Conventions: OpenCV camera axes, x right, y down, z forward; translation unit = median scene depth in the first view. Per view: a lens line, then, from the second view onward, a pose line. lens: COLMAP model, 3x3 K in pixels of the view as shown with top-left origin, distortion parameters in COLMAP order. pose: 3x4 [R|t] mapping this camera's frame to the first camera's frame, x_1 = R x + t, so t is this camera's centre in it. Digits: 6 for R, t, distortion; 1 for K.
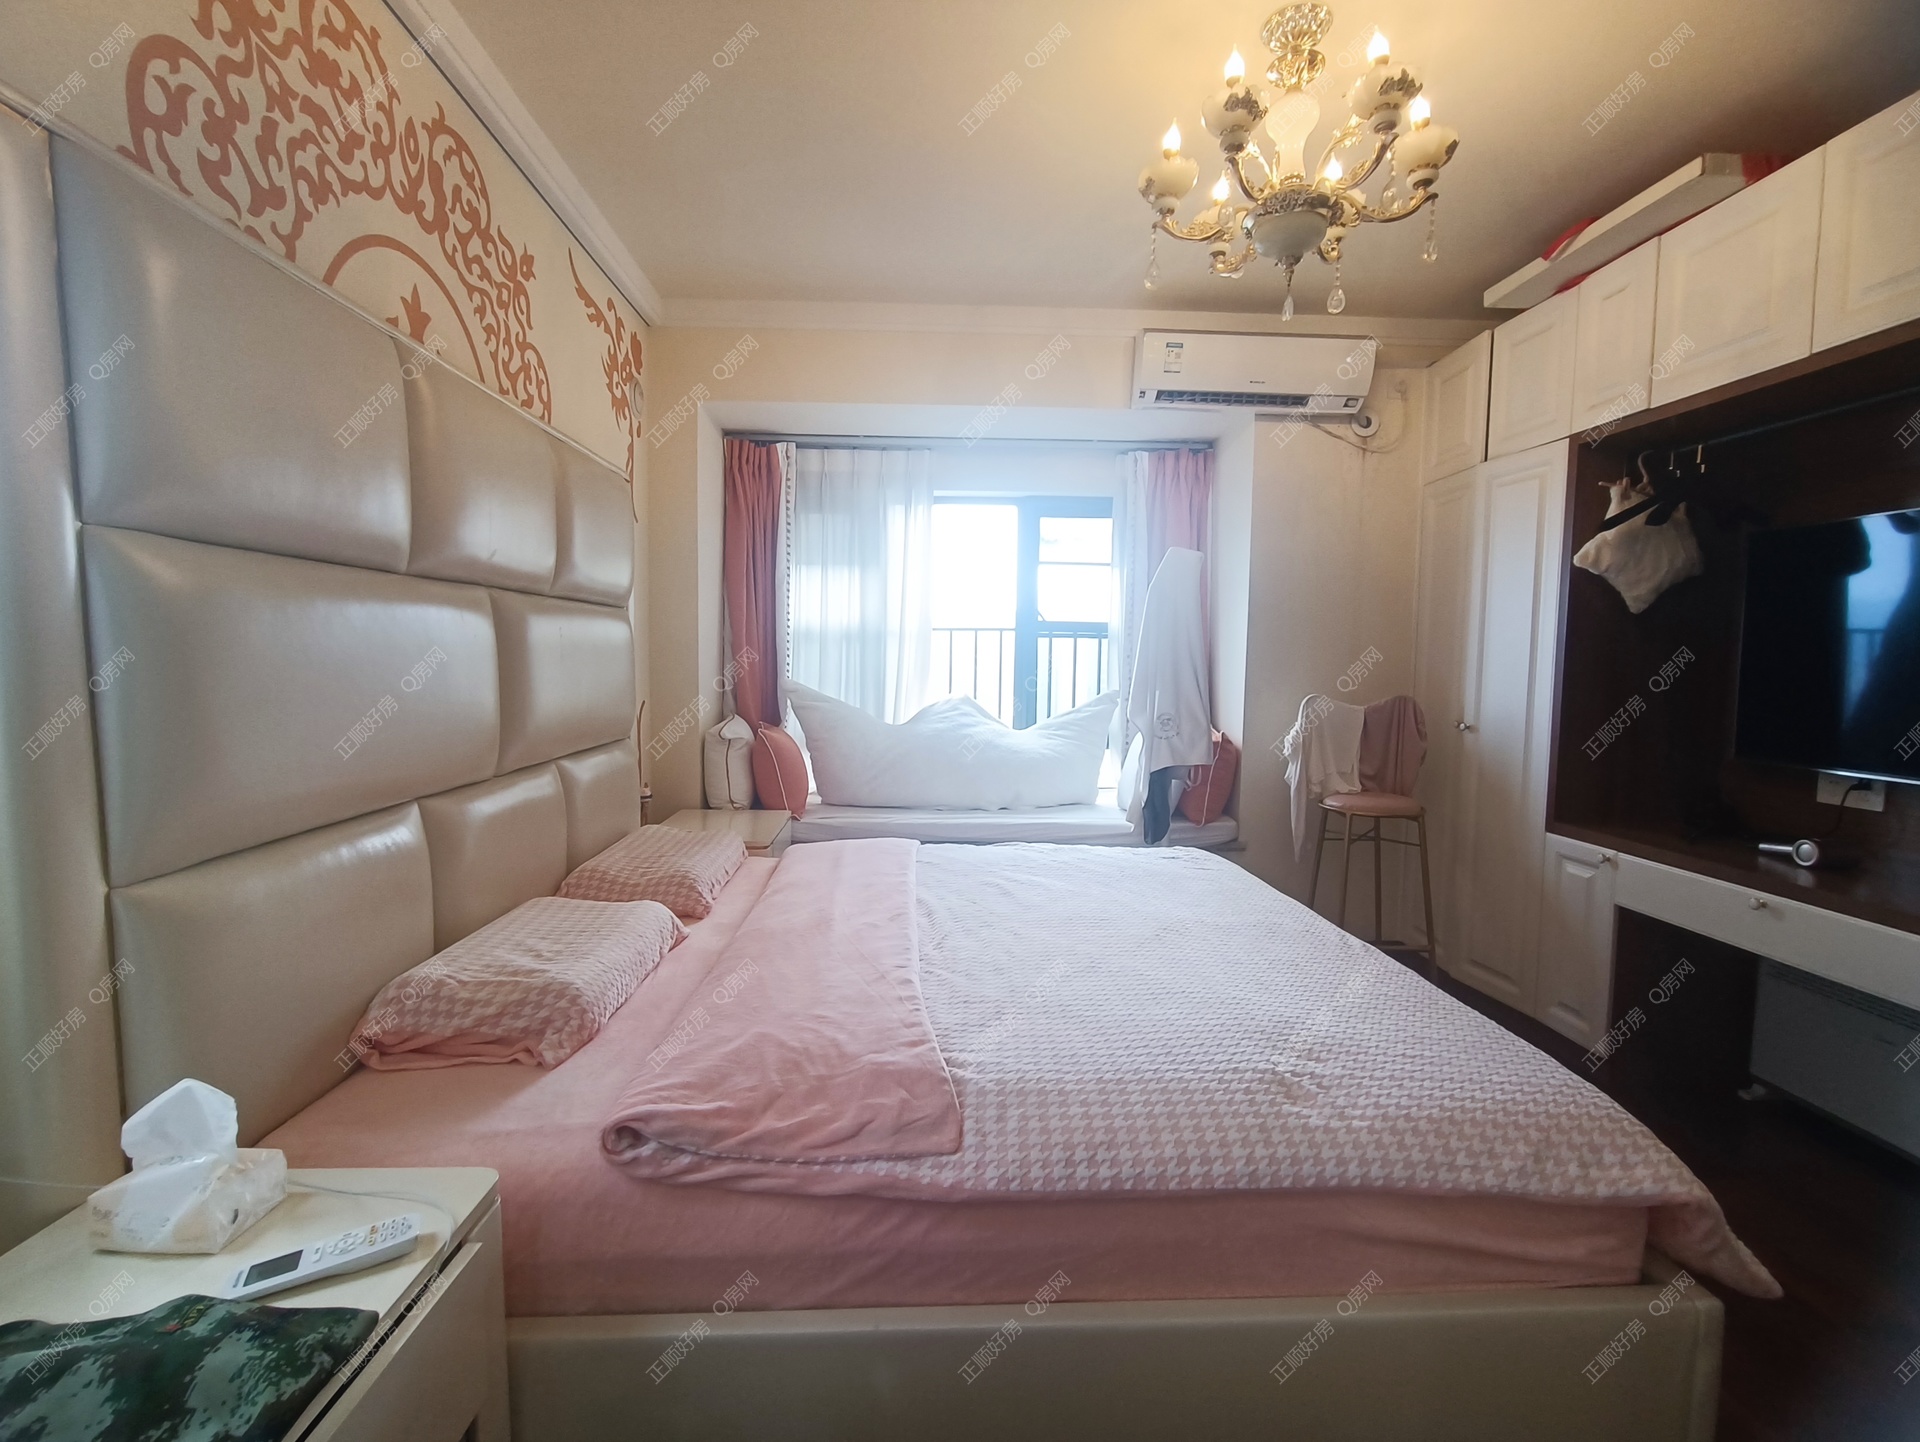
lens RADIAL K [[868.5, 0, 952.1], [0, 868.5, 724.3], [0, 0, 1]] dist [-0.007886, 0.001761]
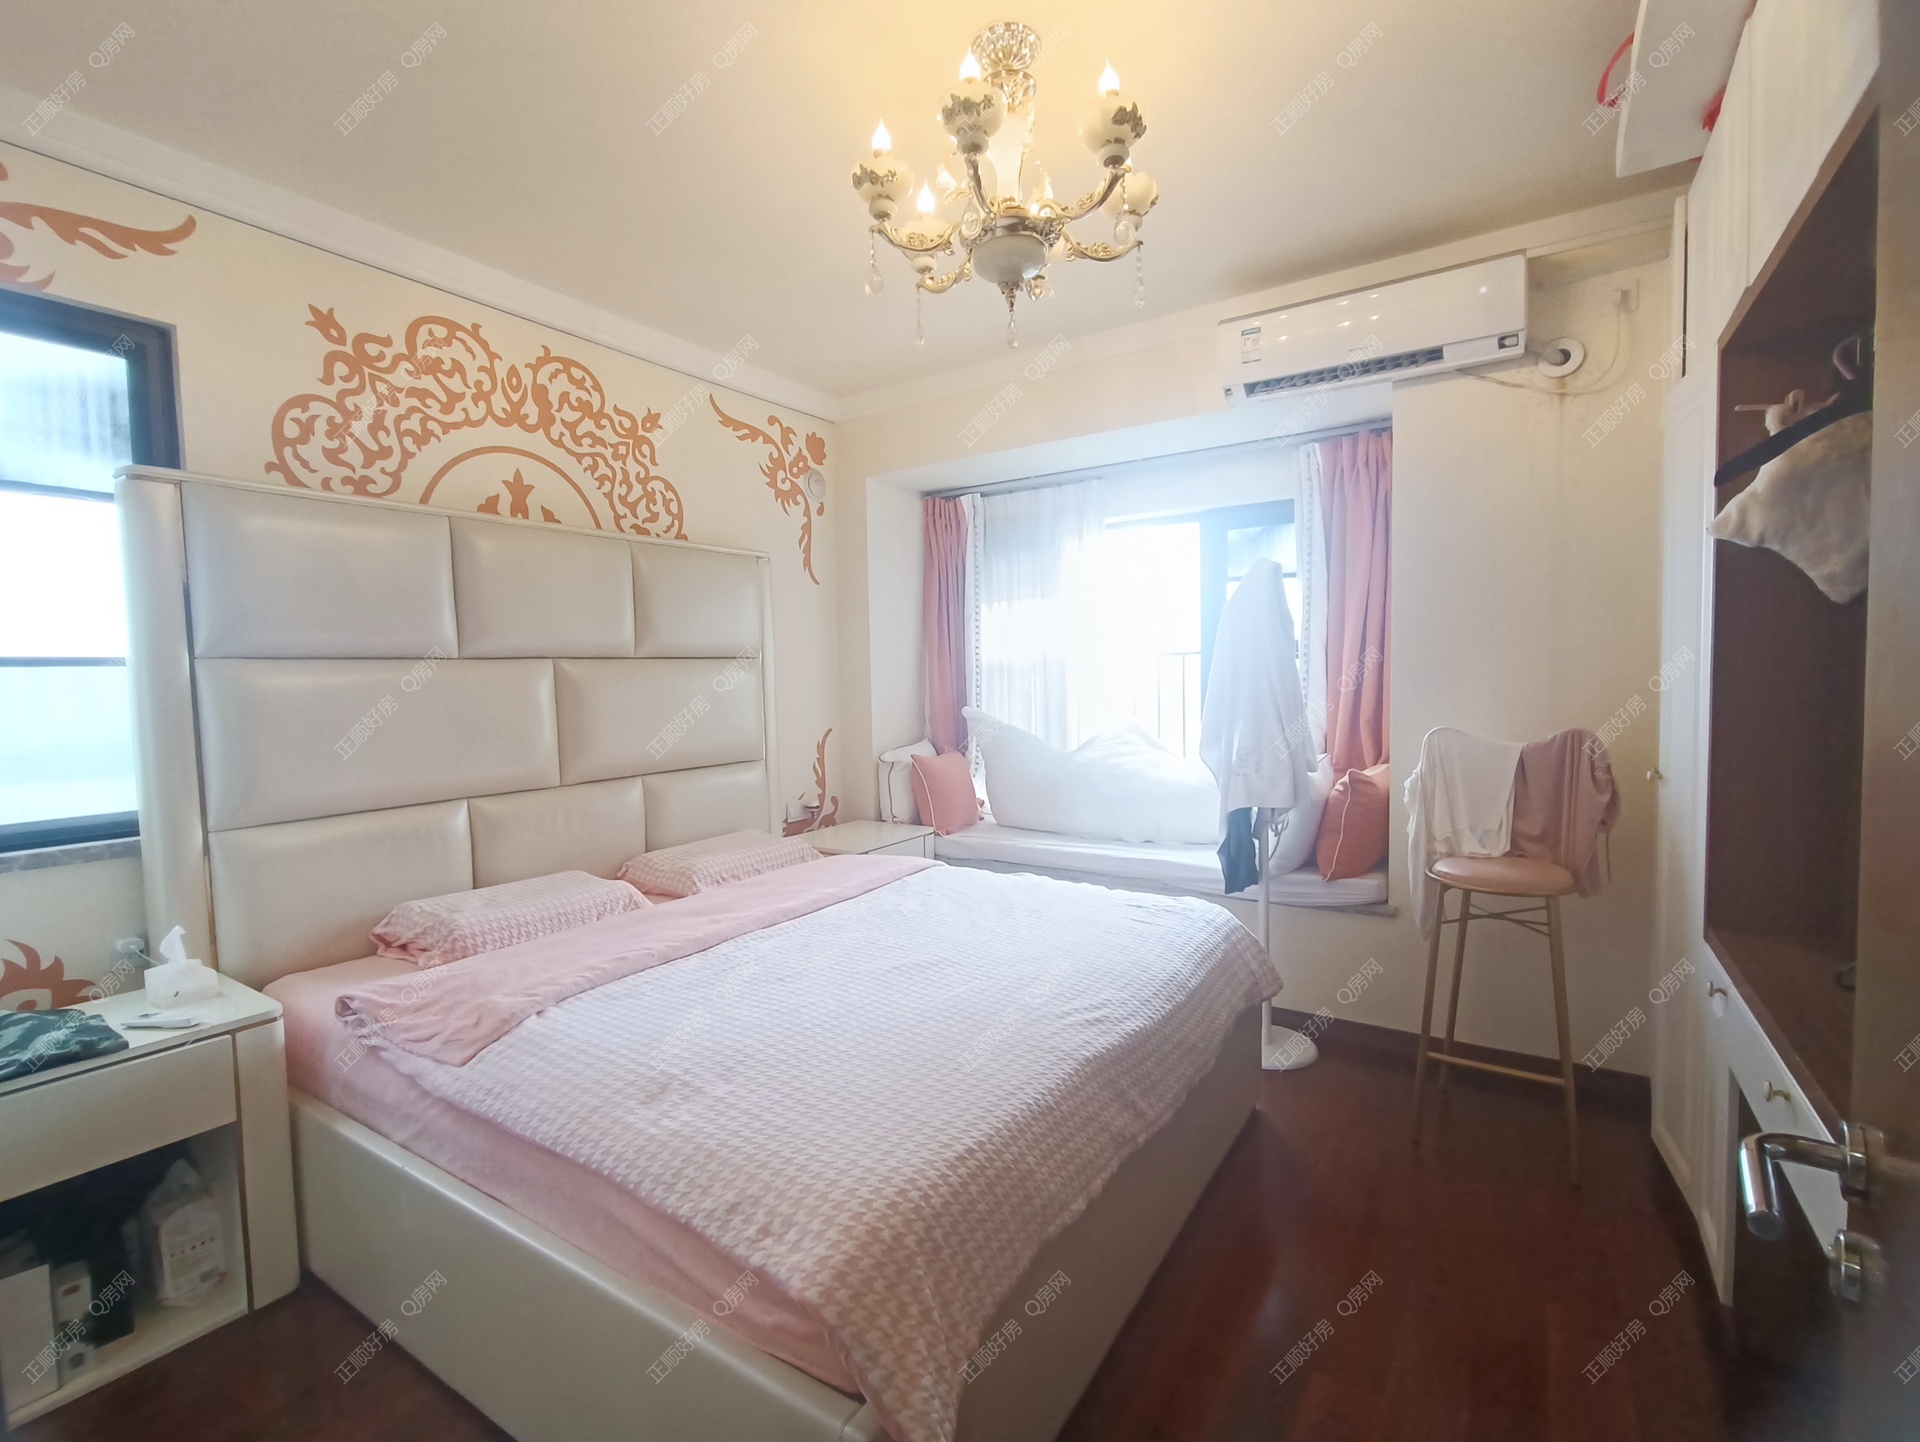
lens RADIAL K [[868.5, 0, 946.3], [0, 868.5, 721.2], [0, 0, 1]] dist [-0.007886, 0.001761]
pose [[0.810167, 0.001721, -0.586197, 0.824536], [-0.013951, 0.999769, -0.016346, -0.032712], [0.586034, 0.021421, 0.810004, 0.172661]]
